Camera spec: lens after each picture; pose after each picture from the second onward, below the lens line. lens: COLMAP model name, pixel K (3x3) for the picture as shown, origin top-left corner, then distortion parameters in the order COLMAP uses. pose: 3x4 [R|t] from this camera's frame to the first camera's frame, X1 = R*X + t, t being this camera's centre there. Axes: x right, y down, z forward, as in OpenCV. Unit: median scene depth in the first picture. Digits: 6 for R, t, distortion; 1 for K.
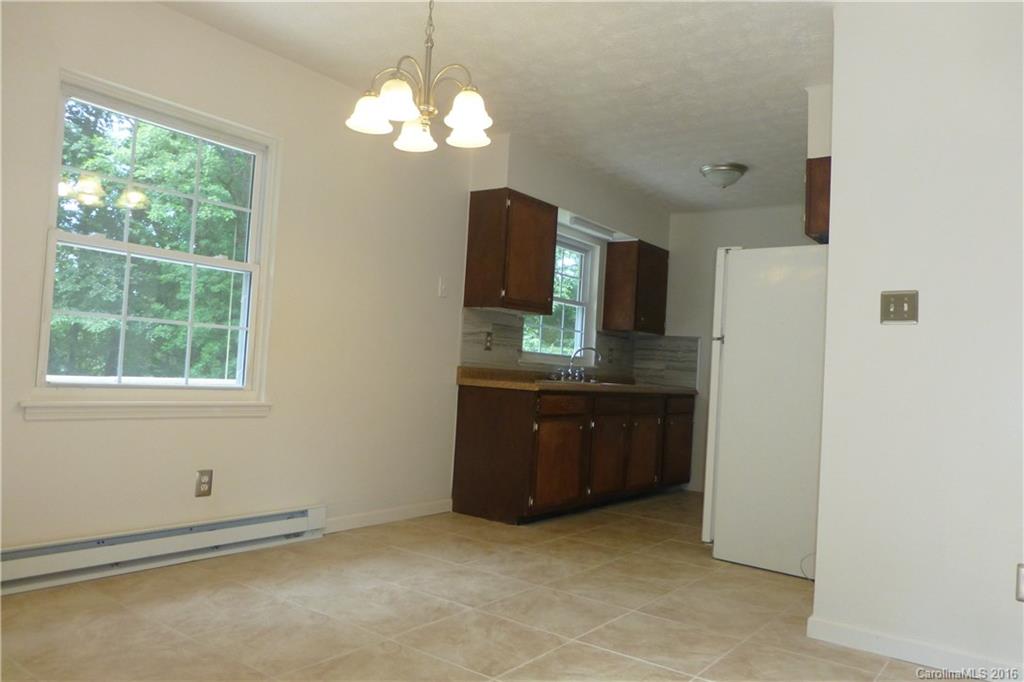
lens RADIAL K [[762.2, 0, 513.1], [0, 762.2, 338.9], [0, 0, 1]] dist [-0.011257, -0.001625]
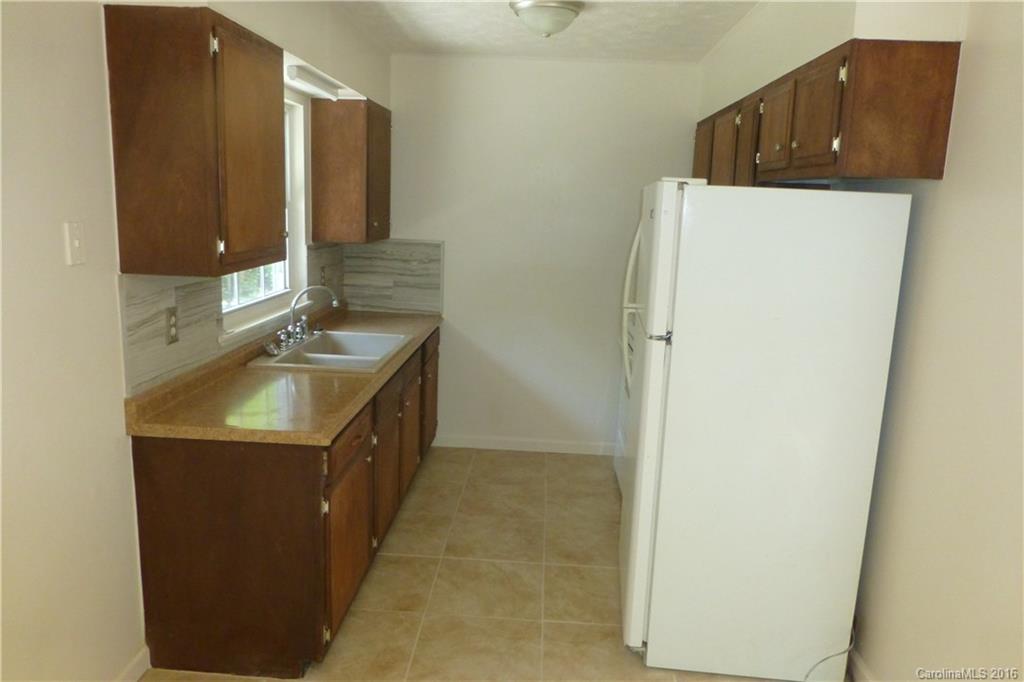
lens RADIAL K [[762.2, 0, 533.4], [0, 762.2, 350.6], [0, 0, 1]] dist [-0.011257, -0.001625]
pose [[0.830483, -0.133207, 0.540882, -0.112704], [-0.012531, 0.966274, 0.257211, -0.118341], [-0.556903, -0.220387, 0.800805, 0.482831]]
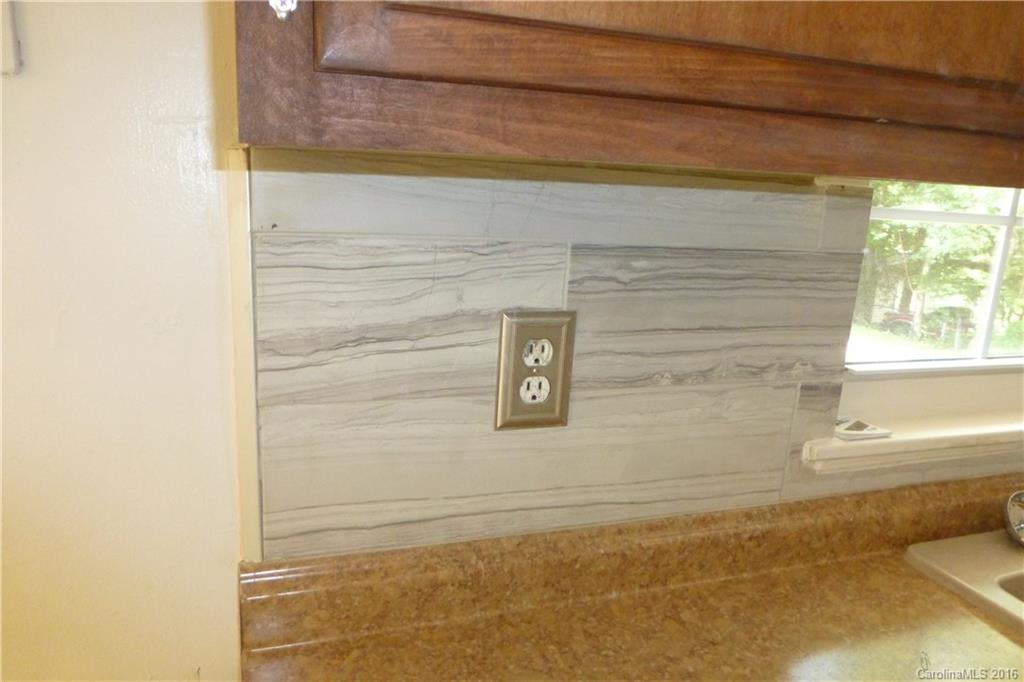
lens RADIAL K [[762.2, 0, 519.0], [0, 762.2, 372.1], [0, 0, 1]] dist [-0.011257, -0.001625]
pose [[0.833021, 0.101701, -0.543814, 0.049156], [0.026515, 0.974490, 0.222859, -0.031850], [0.552606, -0.200065, 0.809074, 0.915987]]
